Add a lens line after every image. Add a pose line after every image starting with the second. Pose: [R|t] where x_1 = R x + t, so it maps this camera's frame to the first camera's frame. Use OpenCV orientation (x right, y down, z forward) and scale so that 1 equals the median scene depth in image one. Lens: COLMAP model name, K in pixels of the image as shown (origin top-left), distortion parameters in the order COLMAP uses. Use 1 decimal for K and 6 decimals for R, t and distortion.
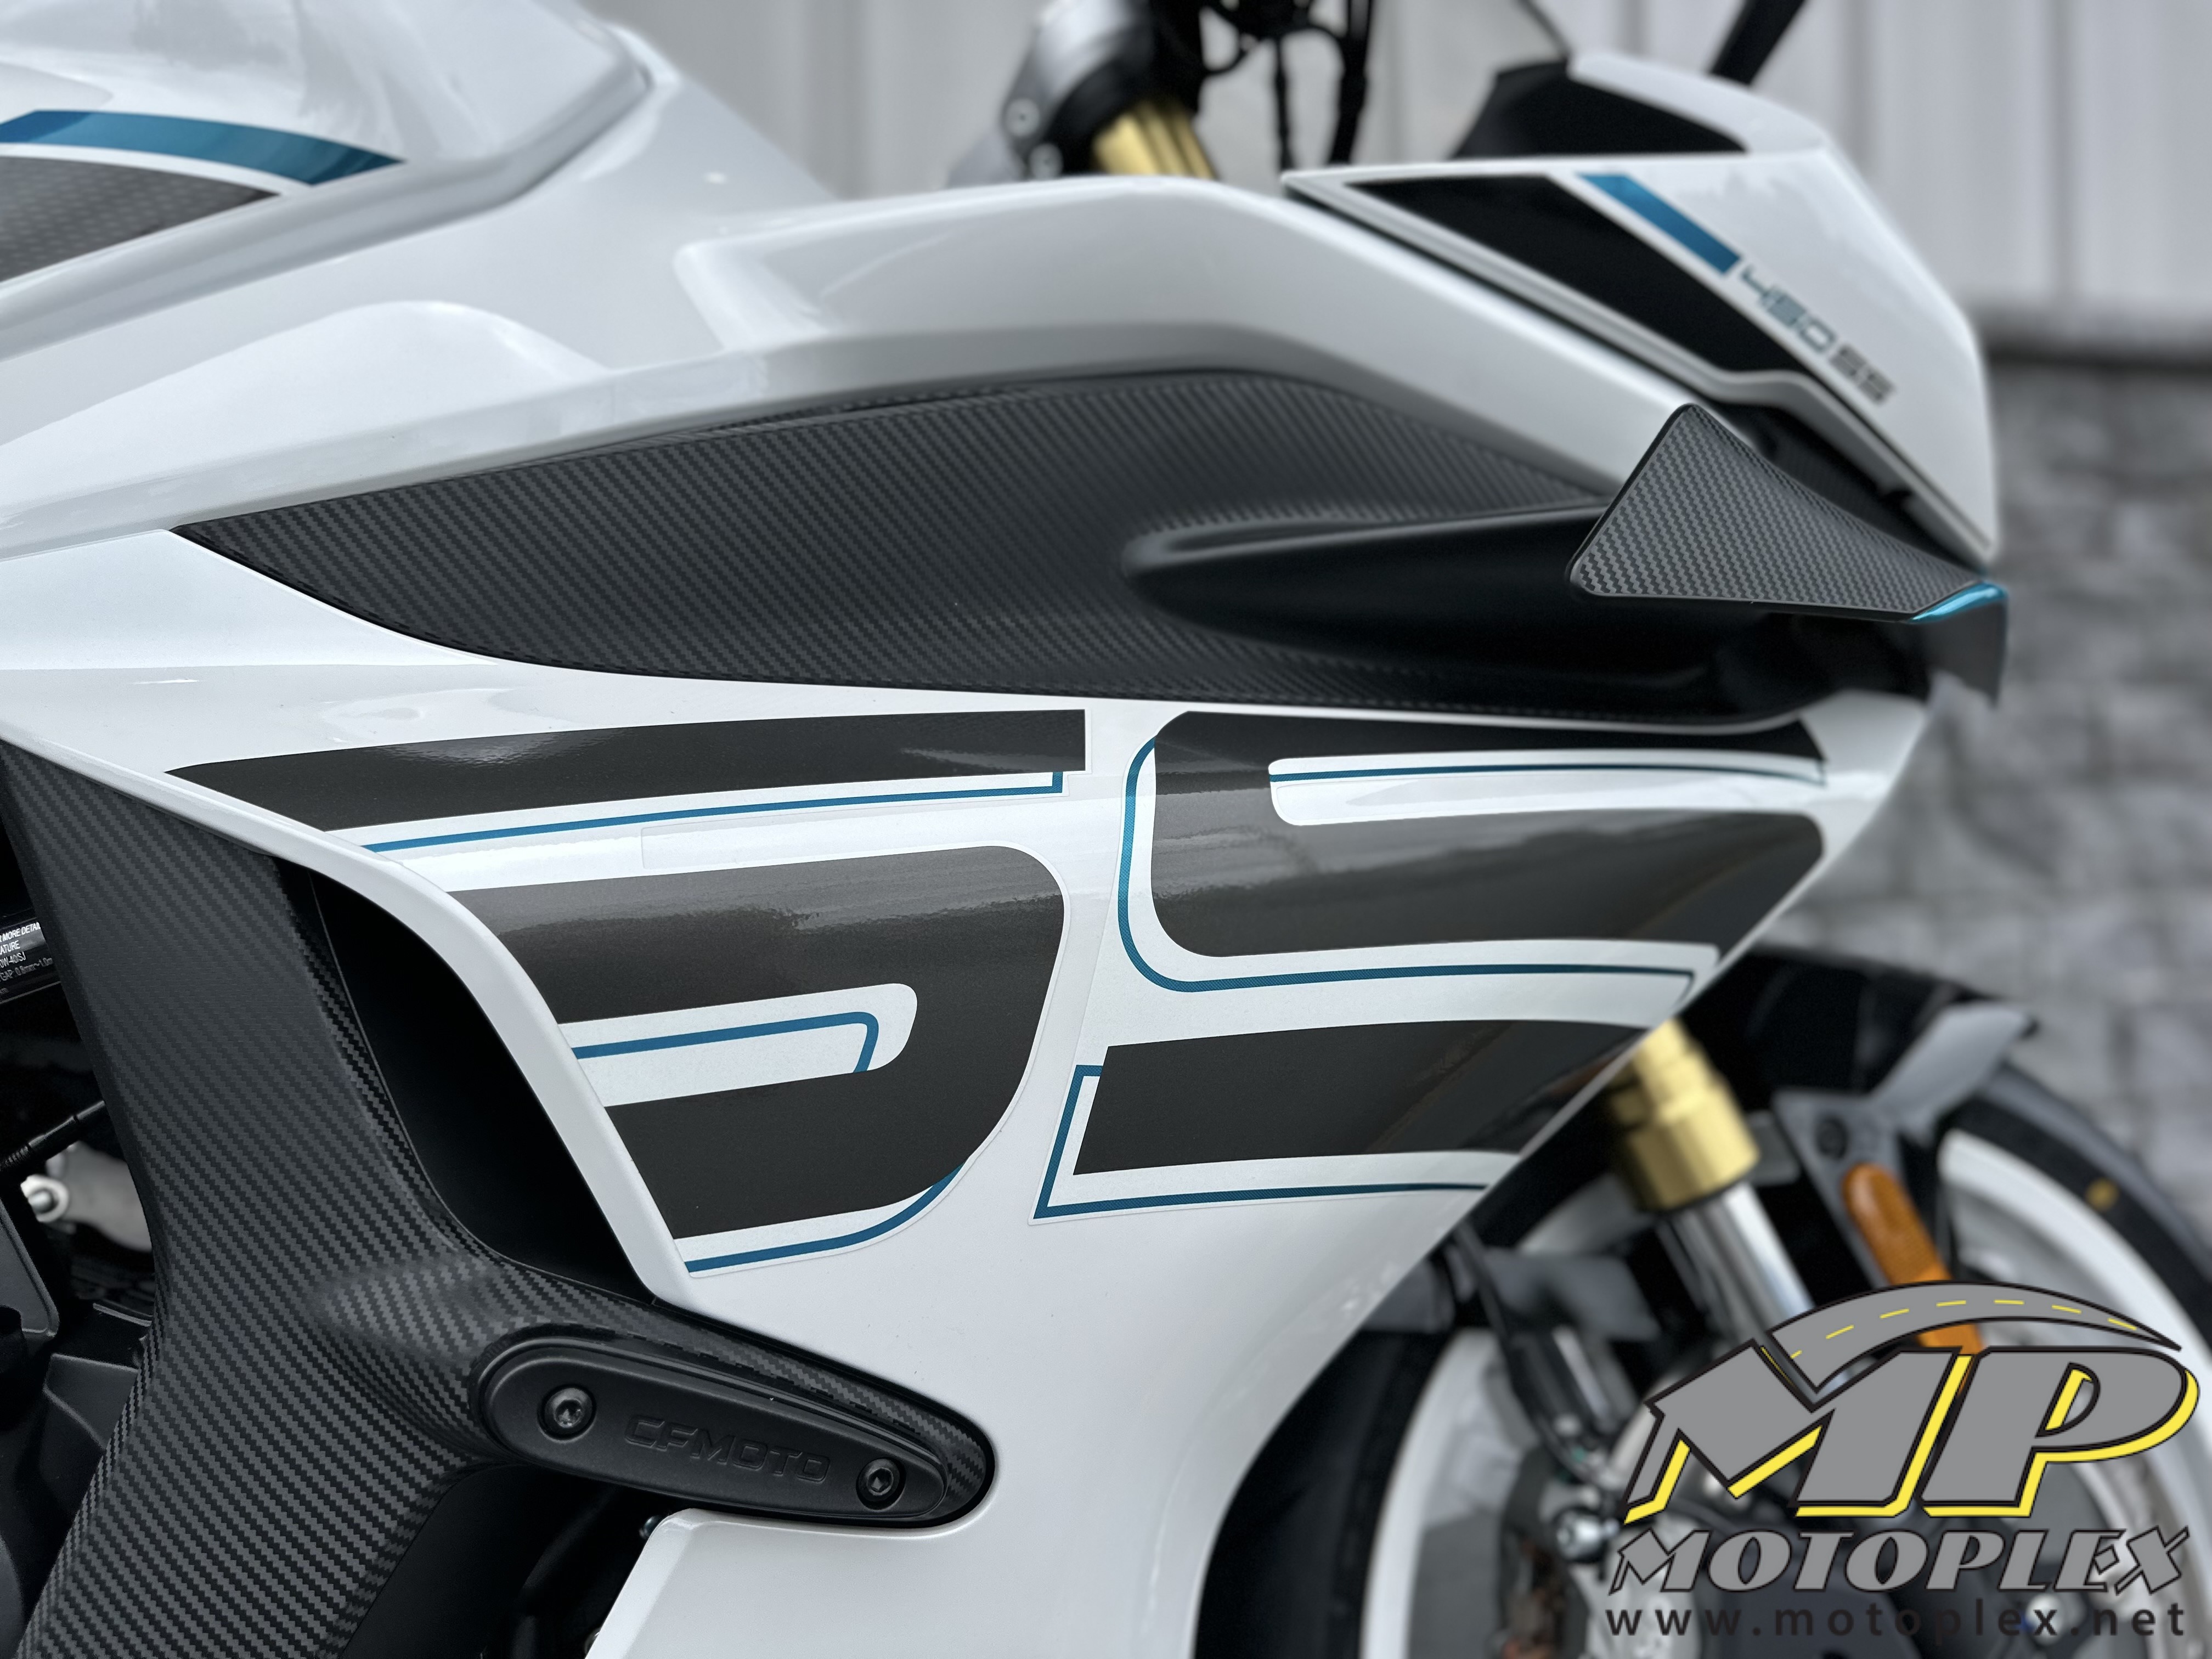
lens RADIAL K [[1573.4, 0, 1103.2], [0, 1573.4, 819.5], [0, 0, 1]] dist [0.058586, -0.064002]
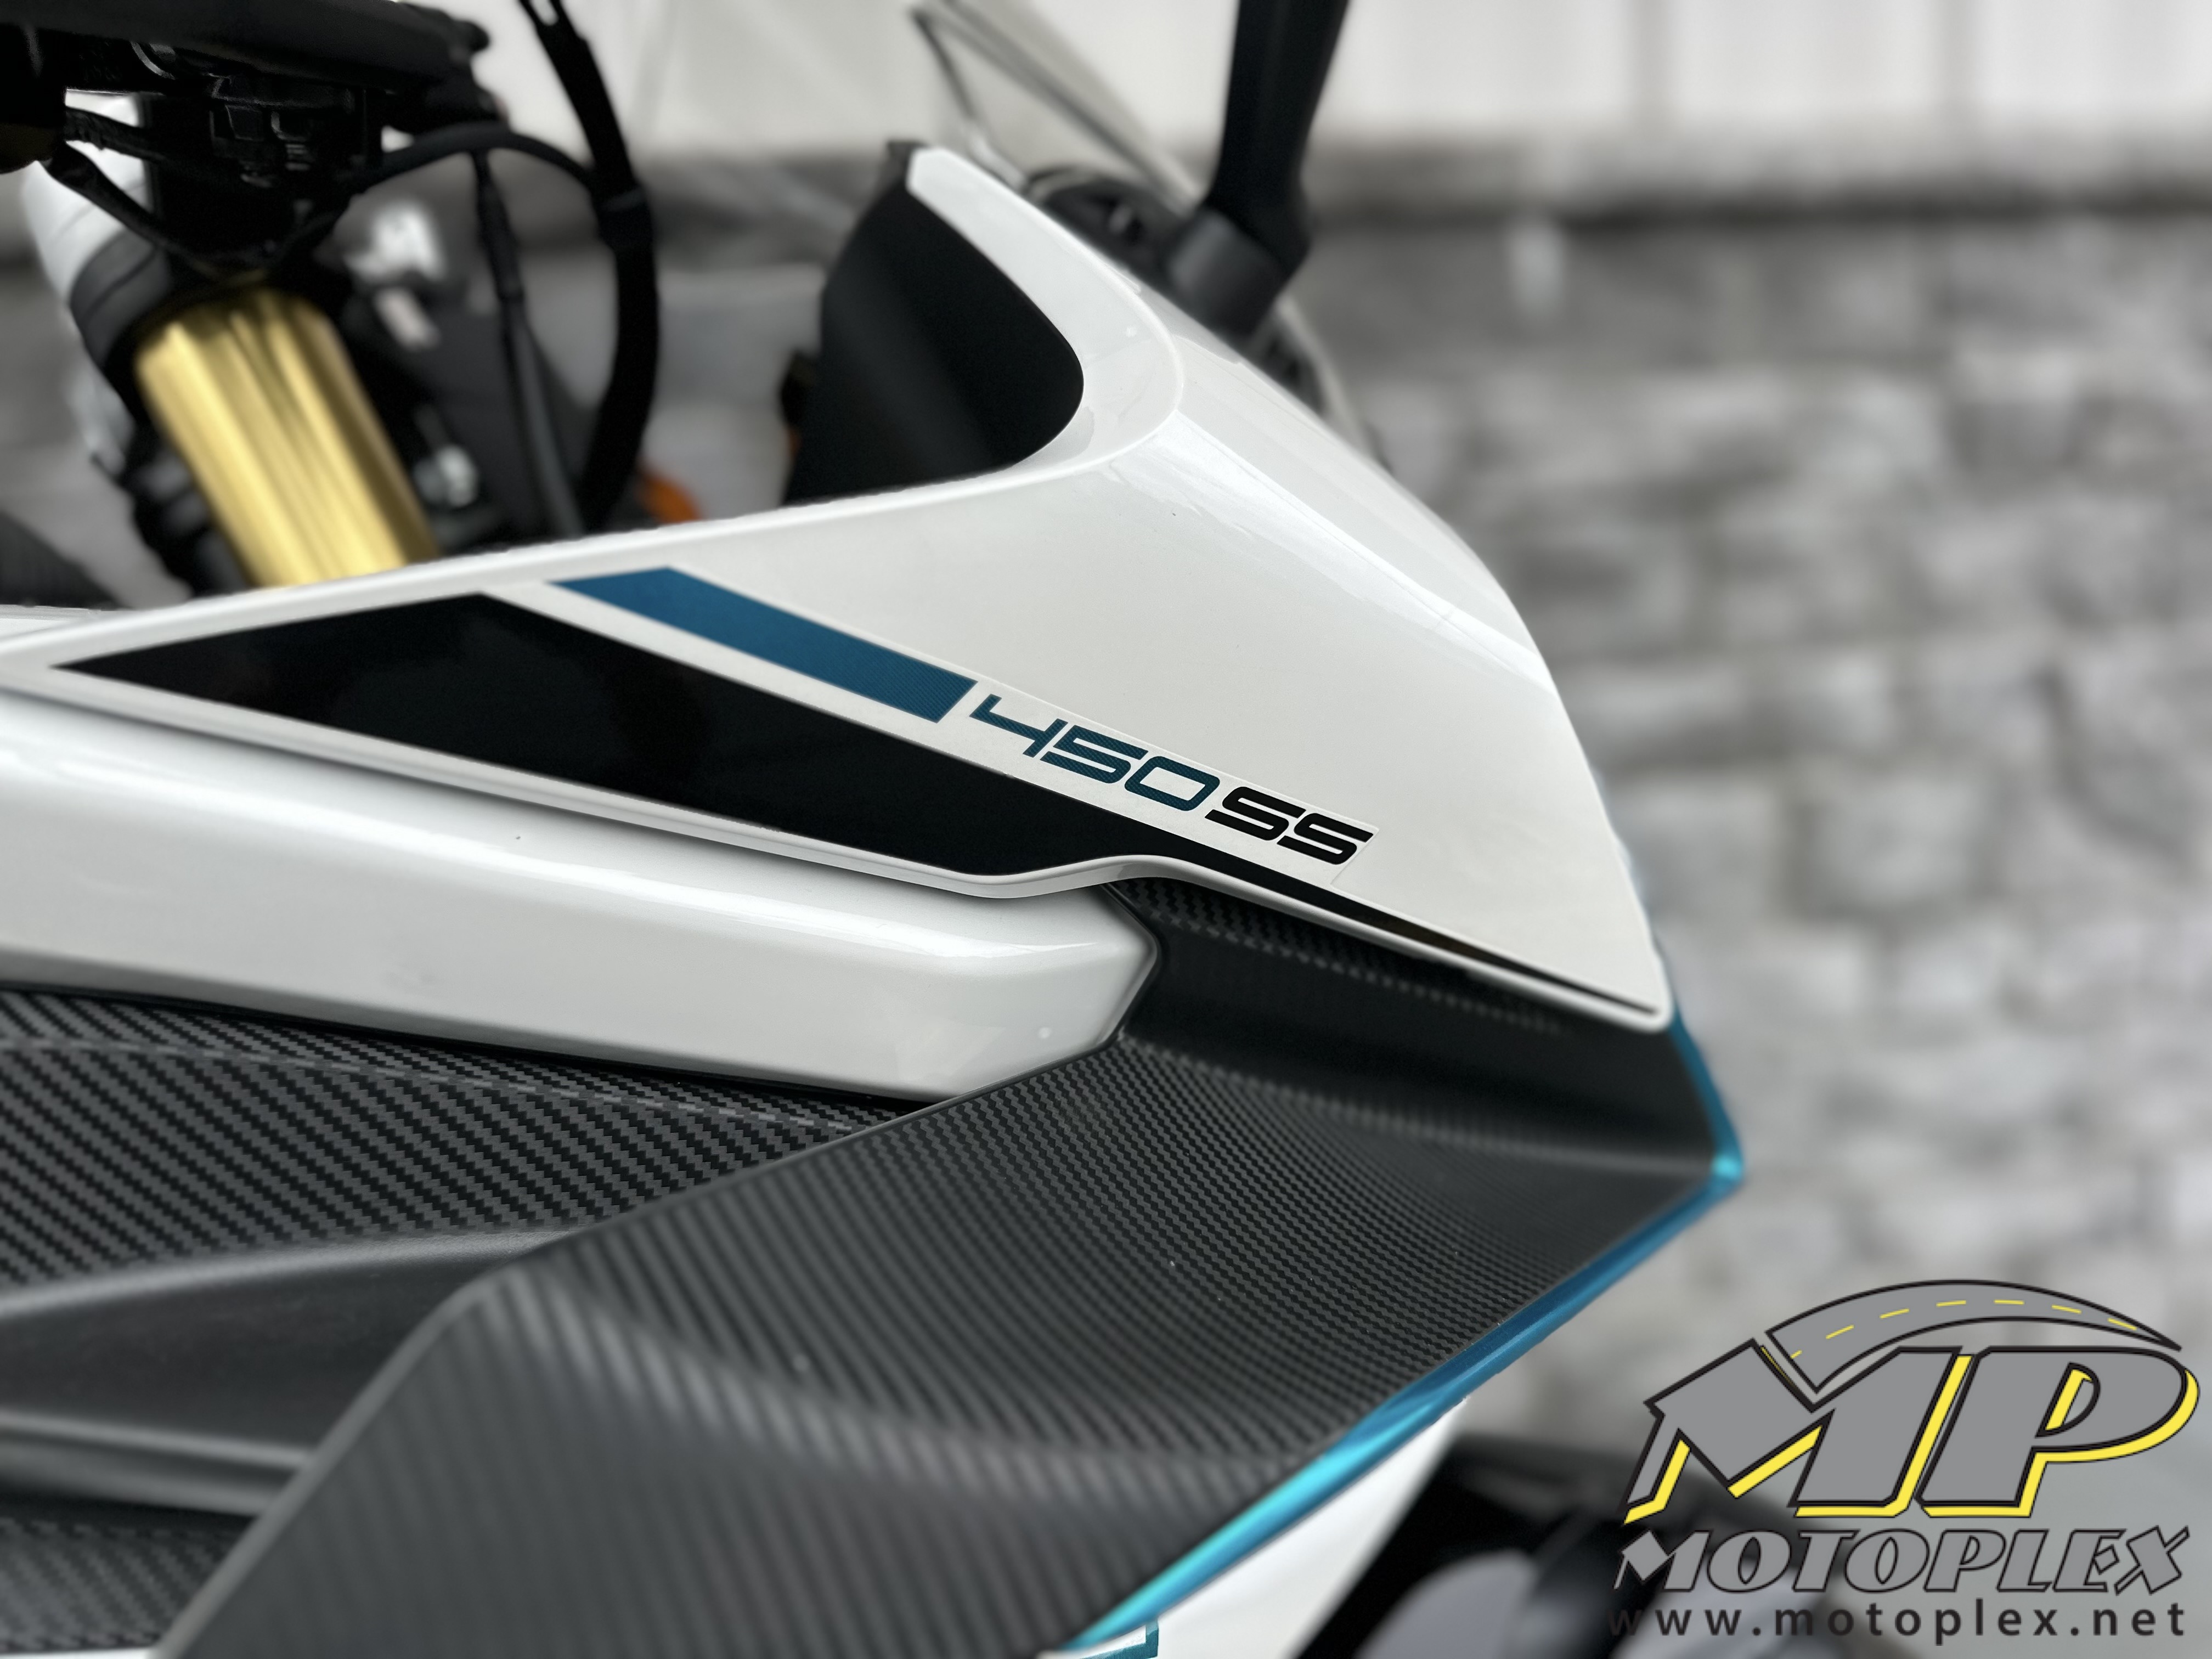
lens RADIAL K [[1573.4, 0, 1093.6], [0, 1573.4, 843.0], [0, 0, 1]] dist [0.058586, -0.064002]
pose [[0.992364, -0.016917, -0.122176, 0.593985], [0.033730, 0.990013, 0.136883, -0.436821], [0.118640, -0.139959, 0.983024, 0.577266]]
